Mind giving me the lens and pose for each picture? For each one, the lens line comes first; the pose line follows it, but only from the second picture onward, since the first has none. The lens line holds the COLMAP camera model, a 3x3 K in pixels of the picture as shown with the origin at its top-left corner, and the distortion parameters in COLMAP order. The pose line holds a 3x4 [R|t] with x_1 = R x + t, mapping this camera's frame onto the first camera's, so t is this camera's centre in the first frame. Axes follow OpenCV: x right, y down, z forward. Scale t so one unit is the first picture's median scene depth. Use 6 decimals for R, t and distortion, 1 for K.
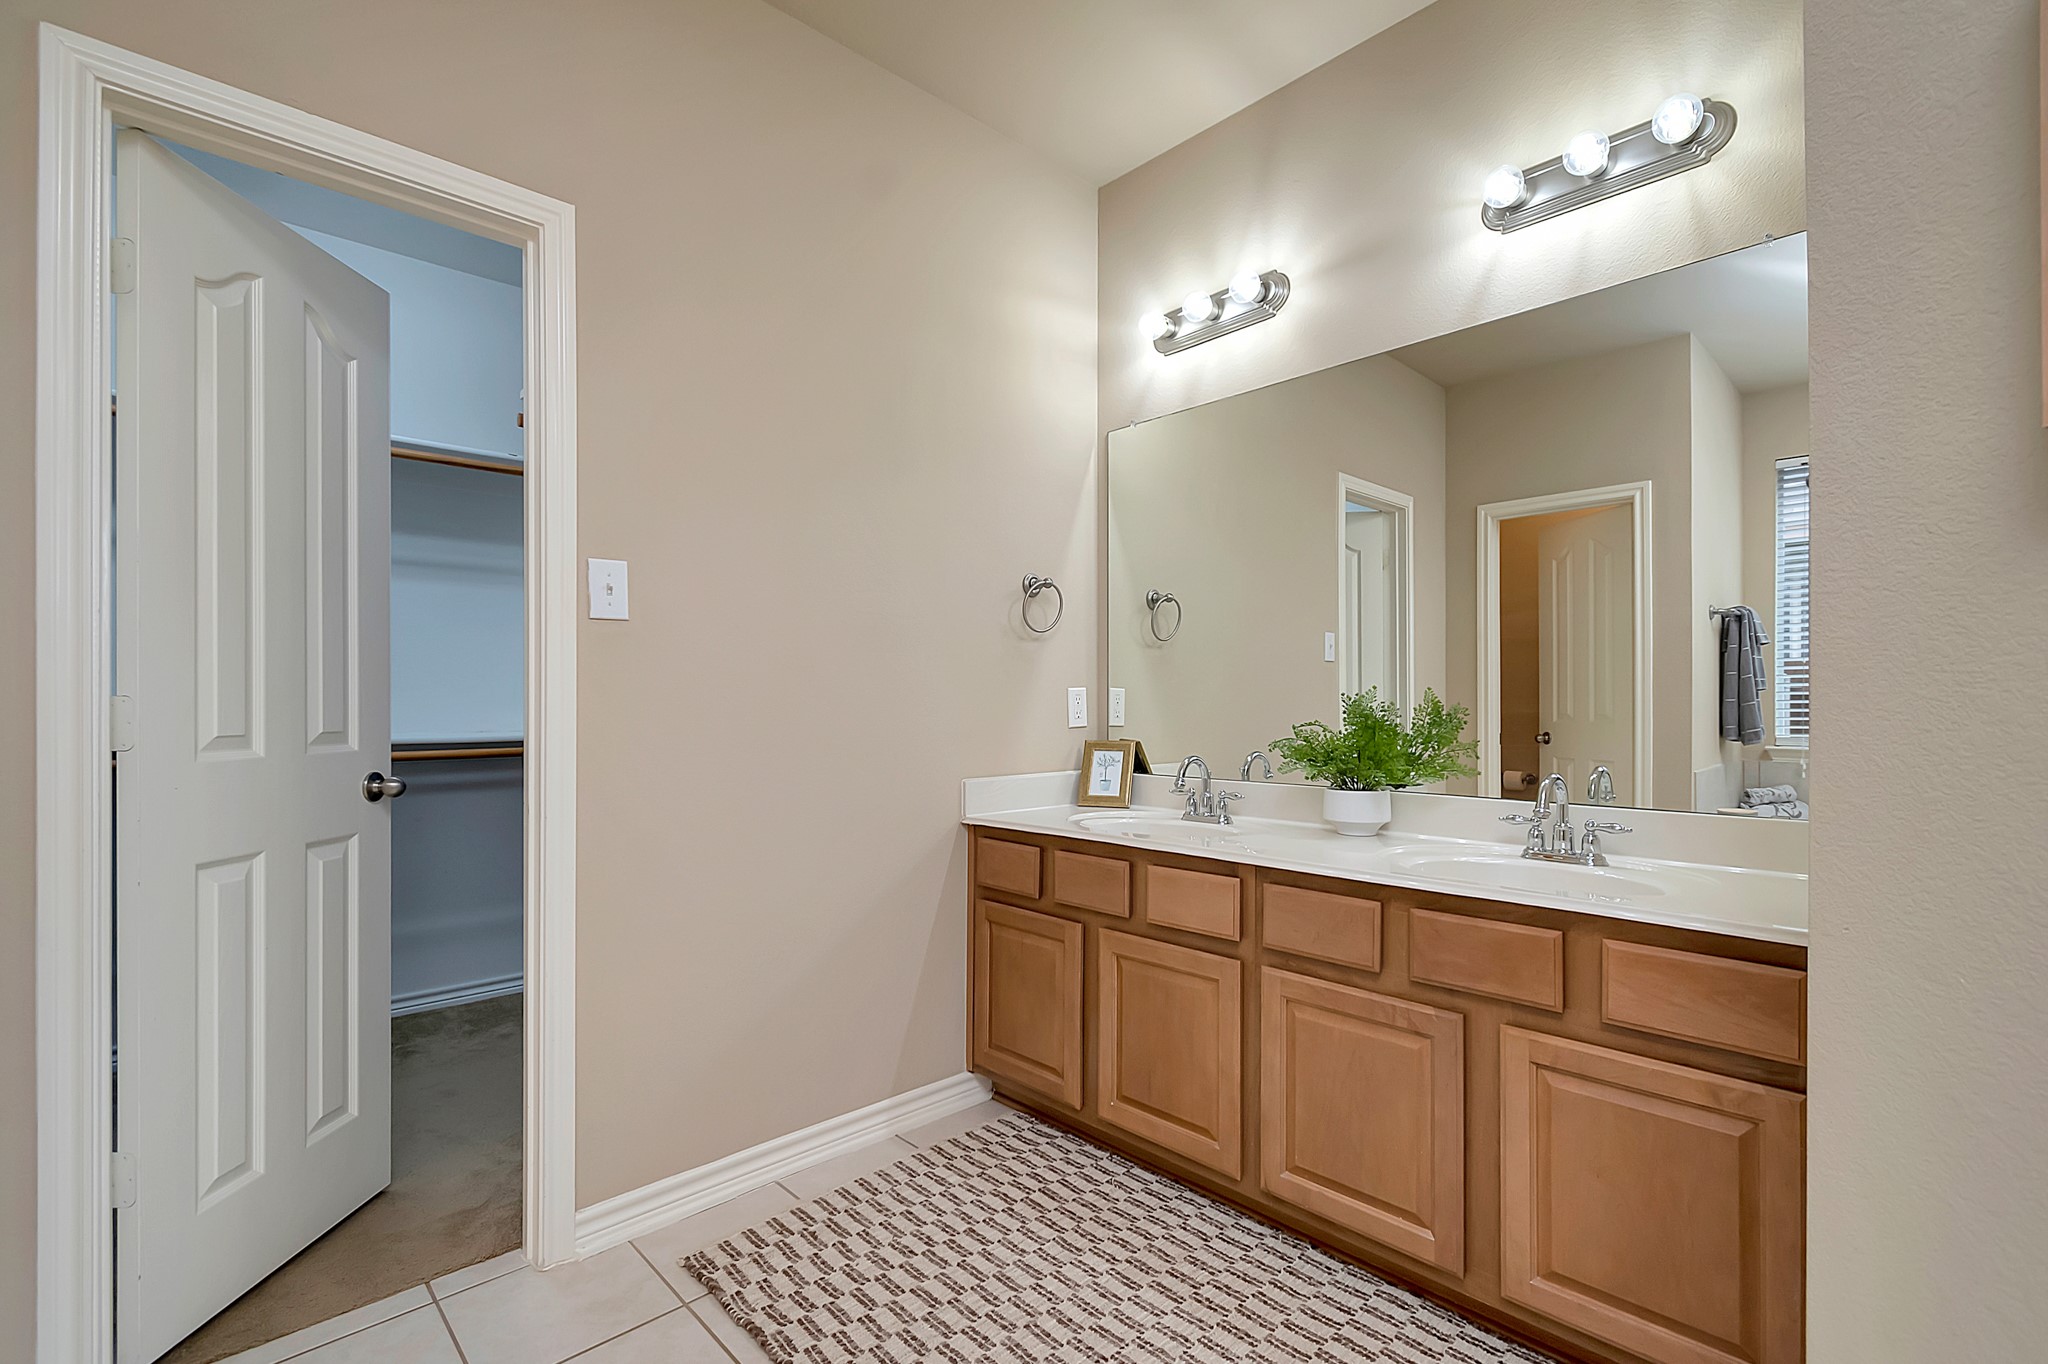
lens RADIAL K [[929.8, 0, 1016.4], [0, 929.8, 694.9], [0, 0, 1]] dist [0.005862, -0.003980]
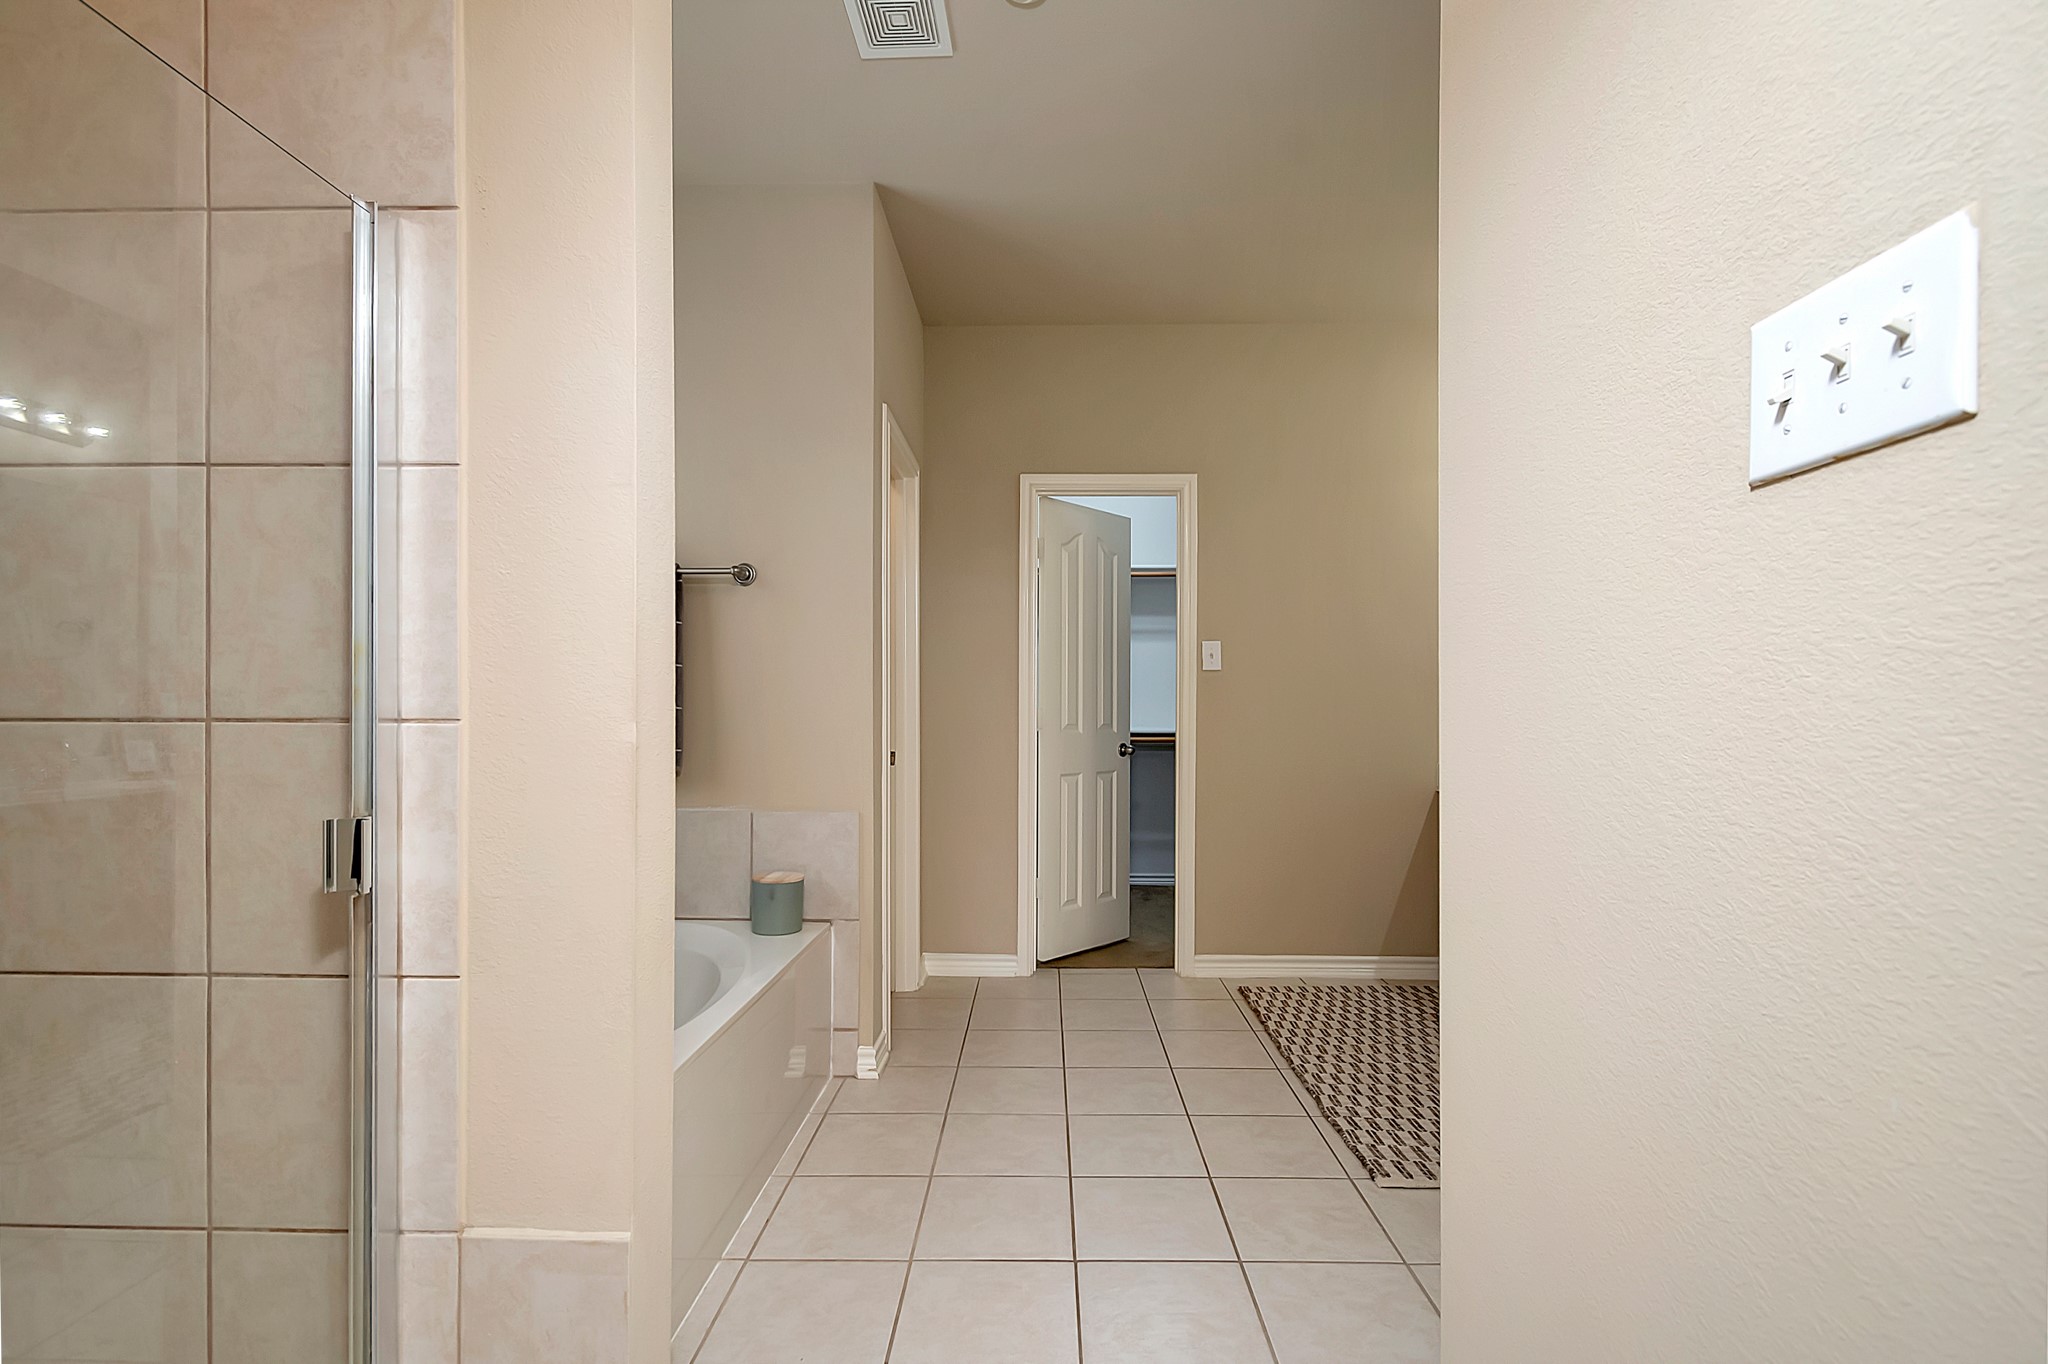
lens RADIAL K [[929.8, 0, 1025.0], [0, 929.8, 700.5], [0, 0, 1]] dist [0.005862, -0.003980]
pose [[0.711158, -0.005853, -0.703008, 0.707260], [-0.005028, 0.999897, -0.013411, 0.013879], [0.703014, 0.013072, 0.711056, -0.739589]]
